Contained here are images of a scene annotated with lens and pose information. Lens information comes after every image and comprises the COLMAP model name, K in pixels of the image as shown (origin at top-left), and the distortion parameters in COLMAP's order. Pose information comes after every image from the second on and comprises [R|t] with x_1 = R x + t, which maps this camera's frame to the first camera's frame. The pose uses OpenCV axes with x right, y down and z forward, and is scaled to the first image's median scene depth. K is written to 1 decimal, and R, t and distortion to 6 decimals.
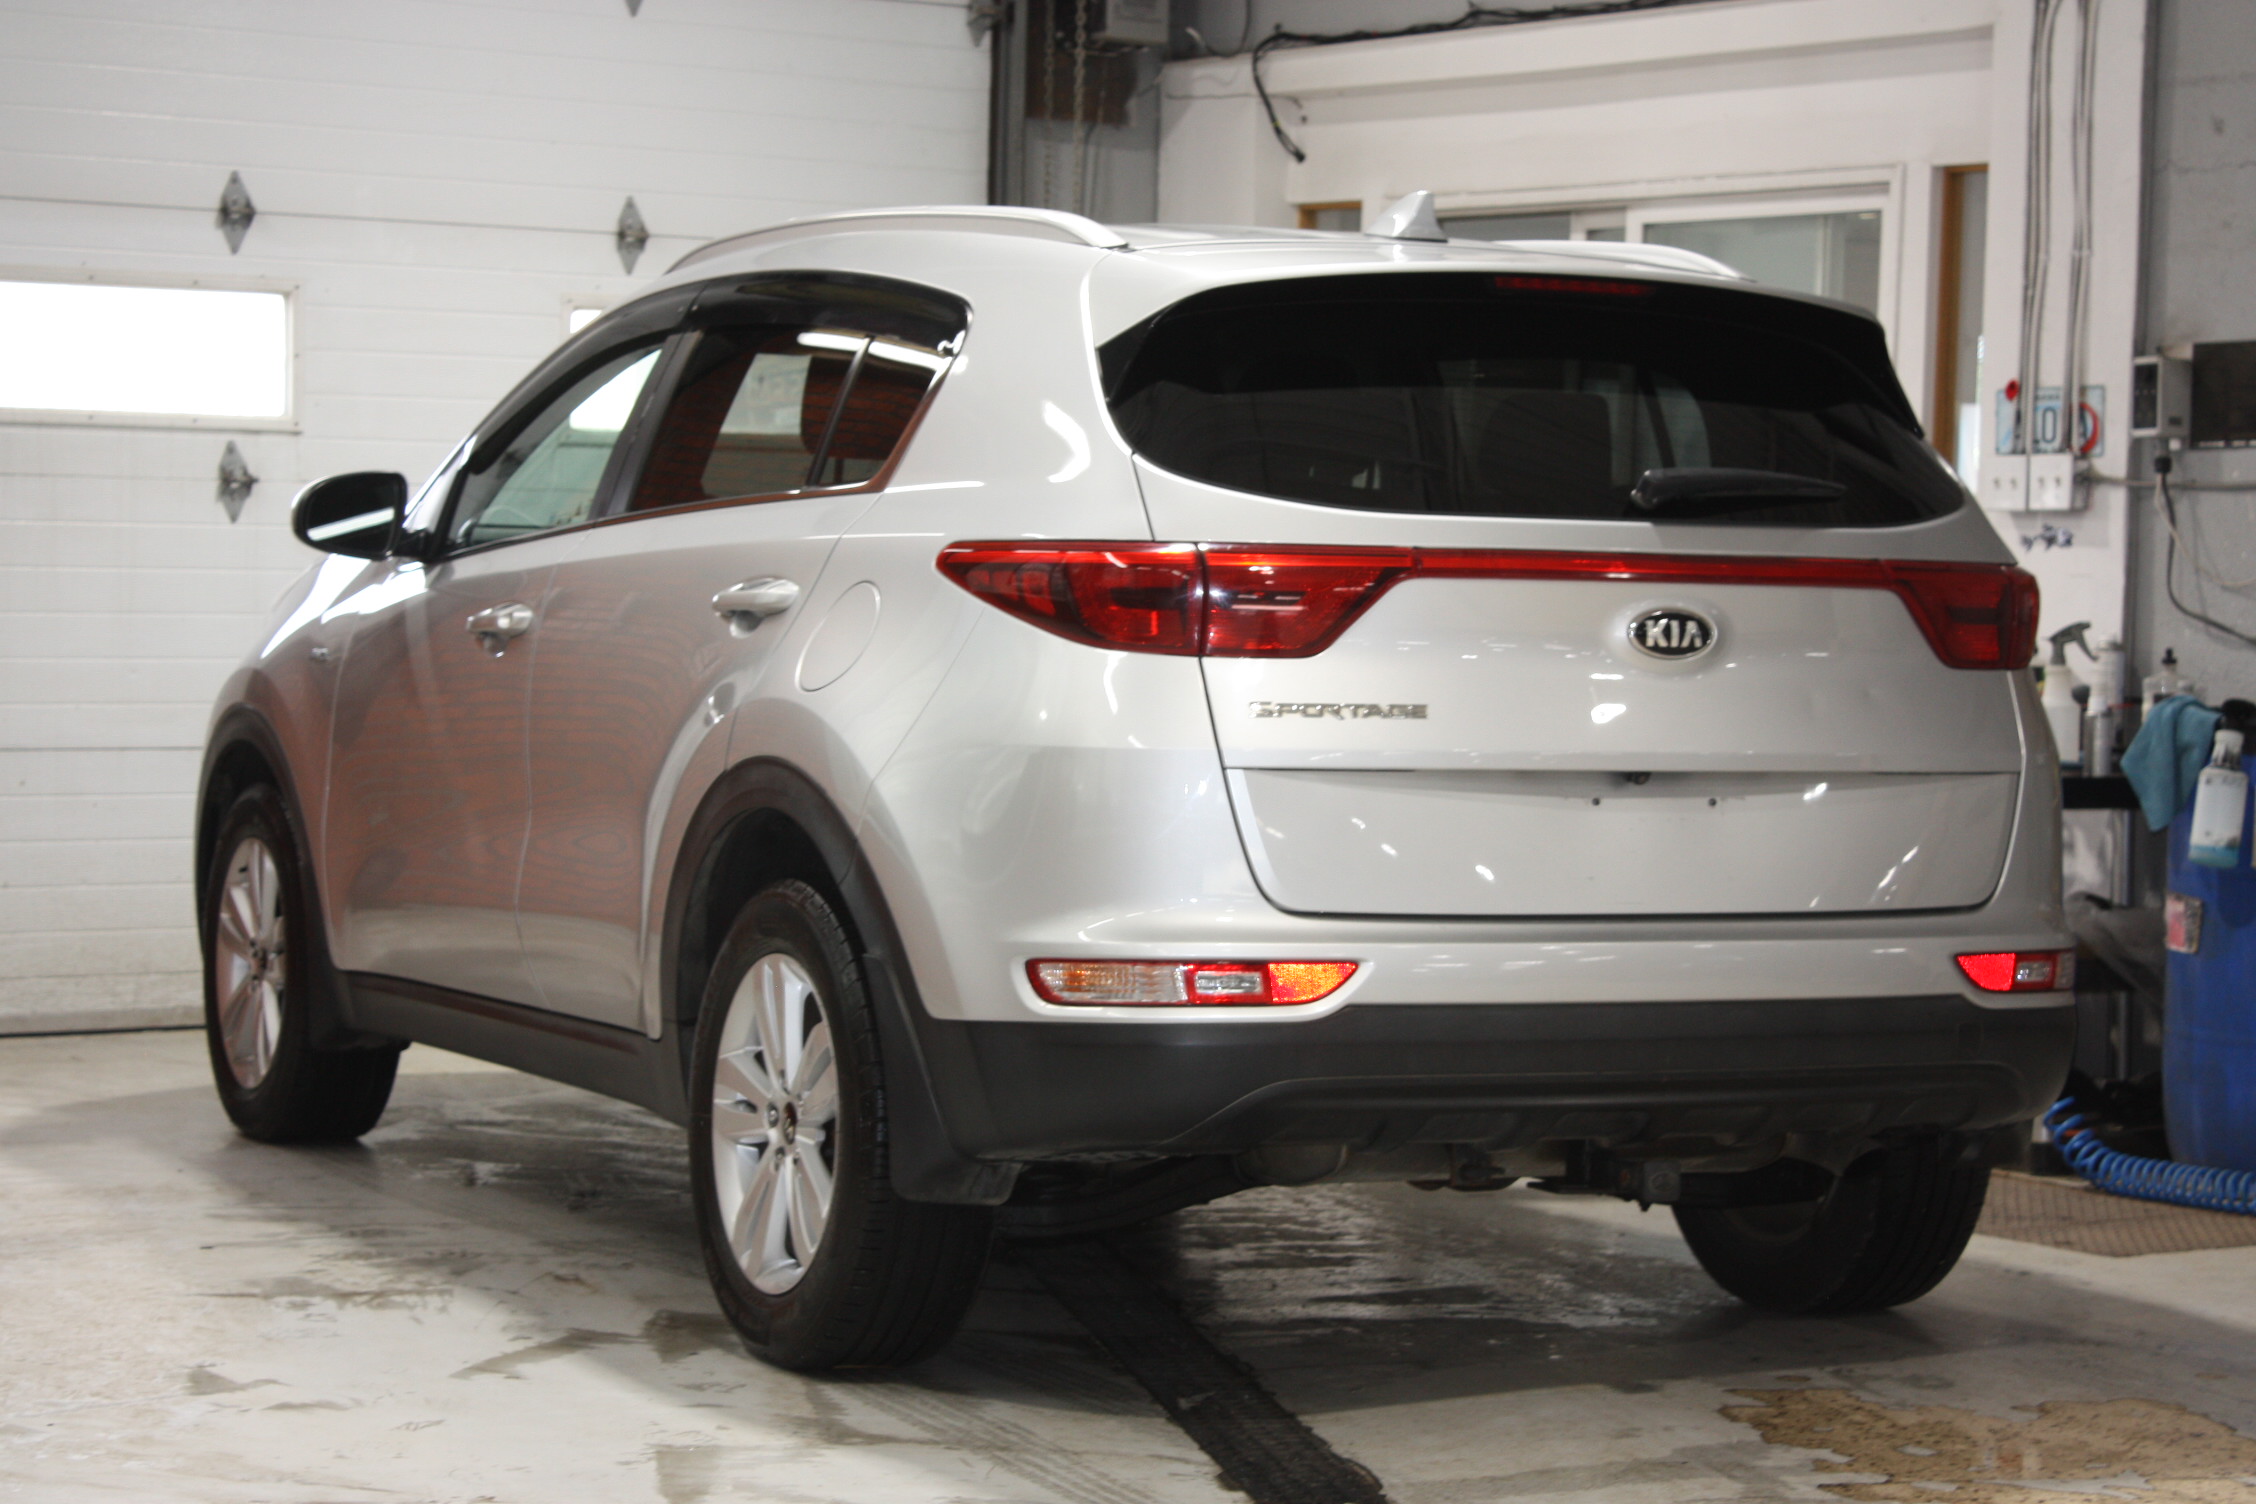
lens RADIAL K [[5022.1, 0, 1128.0], [0, 5022.1, 752.0], [0, 0, 1]] dist [0.018427, 0.472678]
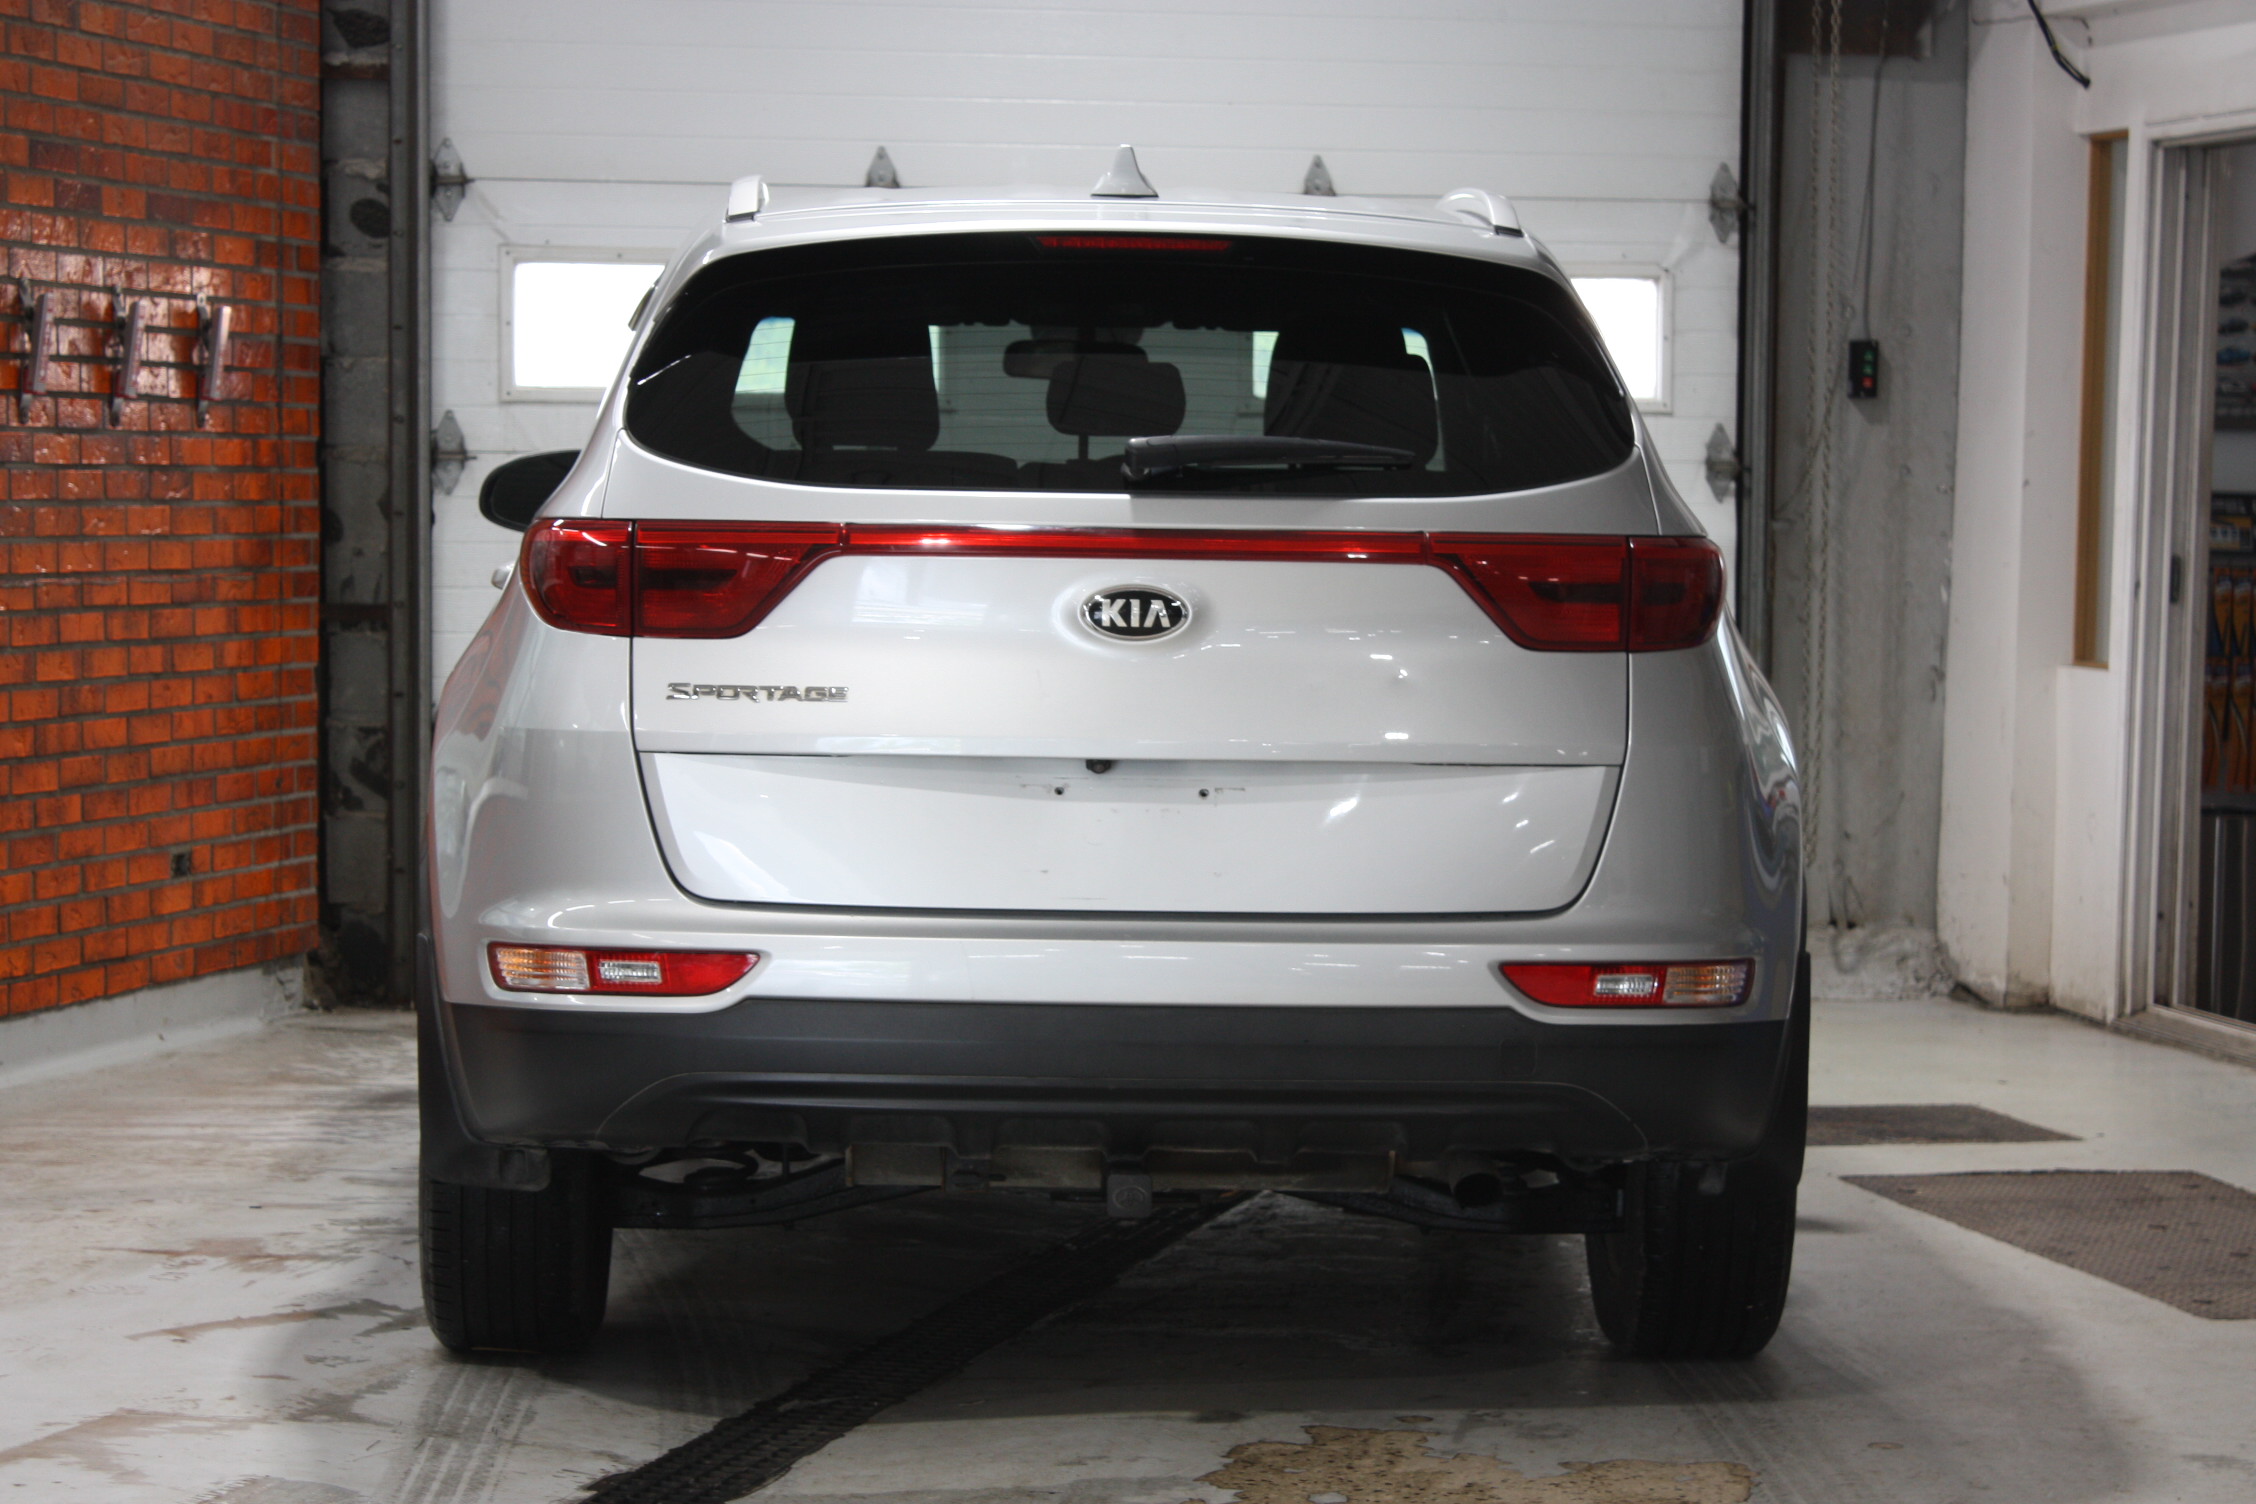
lens RADIAL K [[5375.4, 0, 1128.0], [0, 5375.4, 752.0], [0, 0, 1]] dist [0.009371, -0.200413]
pose [[0.909454, 0.010214, -0.415680, 0.511468], [-0.008594, 0.999946, 0.005766, -0.003250], [0.415716, -0.001672, 0.909493, 0.082460]]
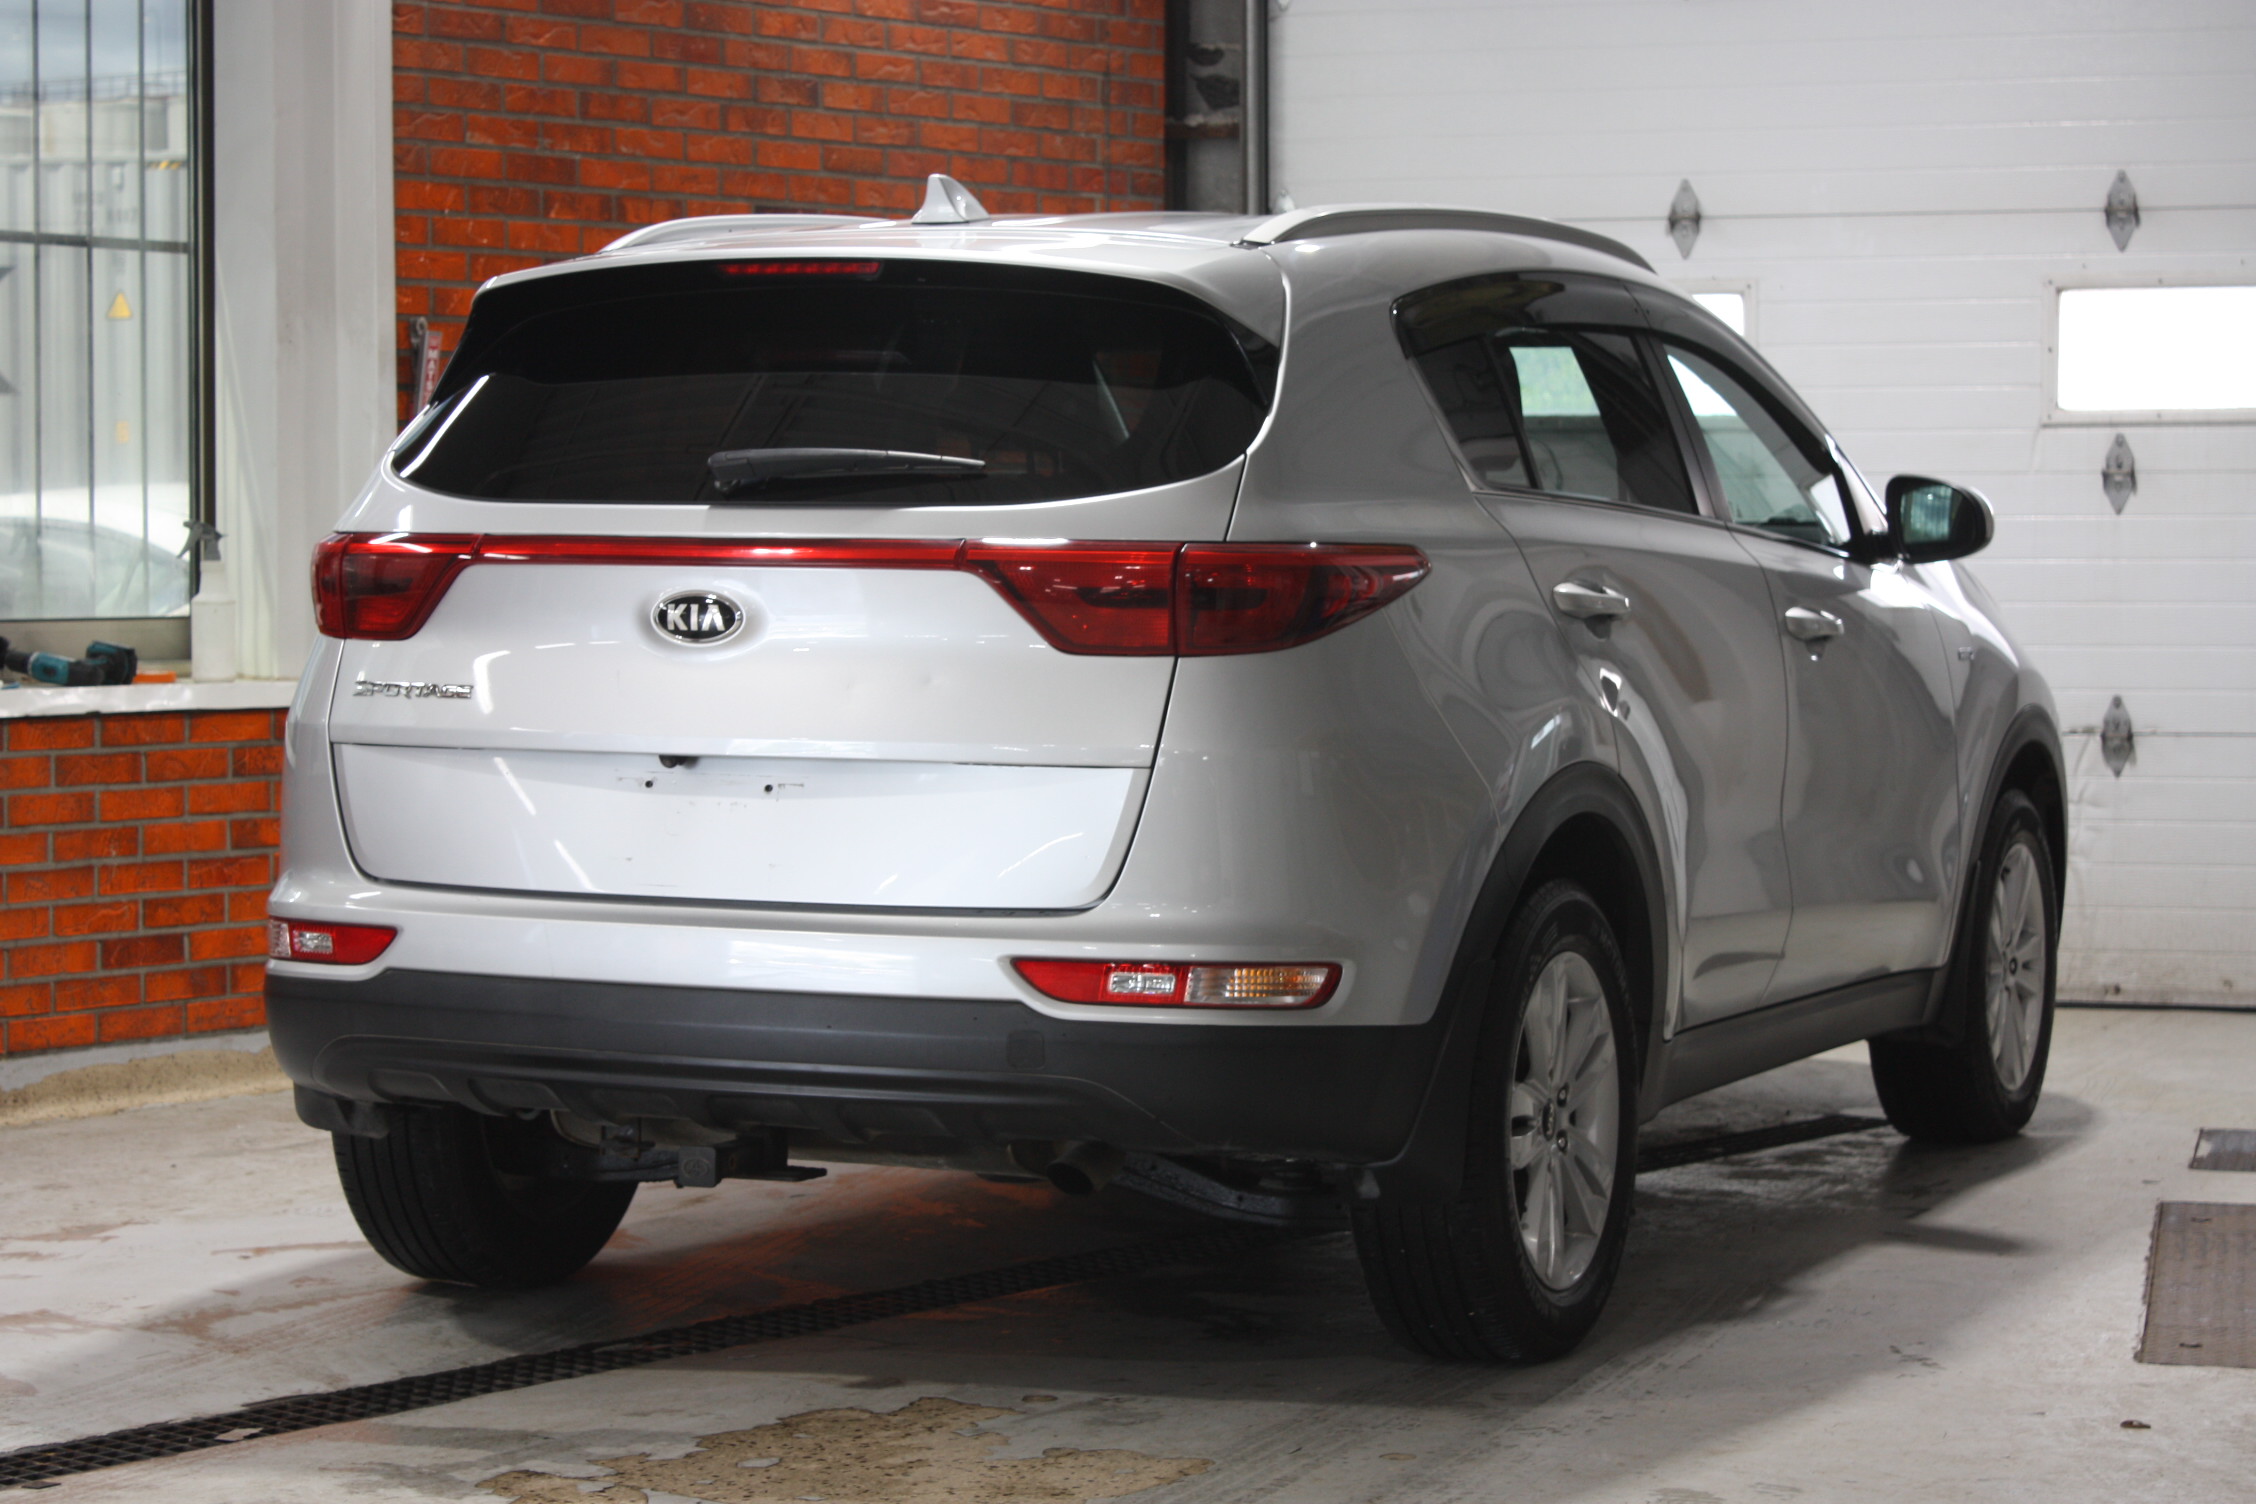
lens RADIAL K [[4871.3, 0, 984.1], [0, 4871.3, 753.7], [0, 0, 1]] dist [0.118207, -5.652402]
pose [[0.626034, 0.019661, -0.779548, 0.875461], [-0.017528, 0.999784, 0.011139, -0.008039], [0.779599, 0.006691, 0.626243, 0.426726]]
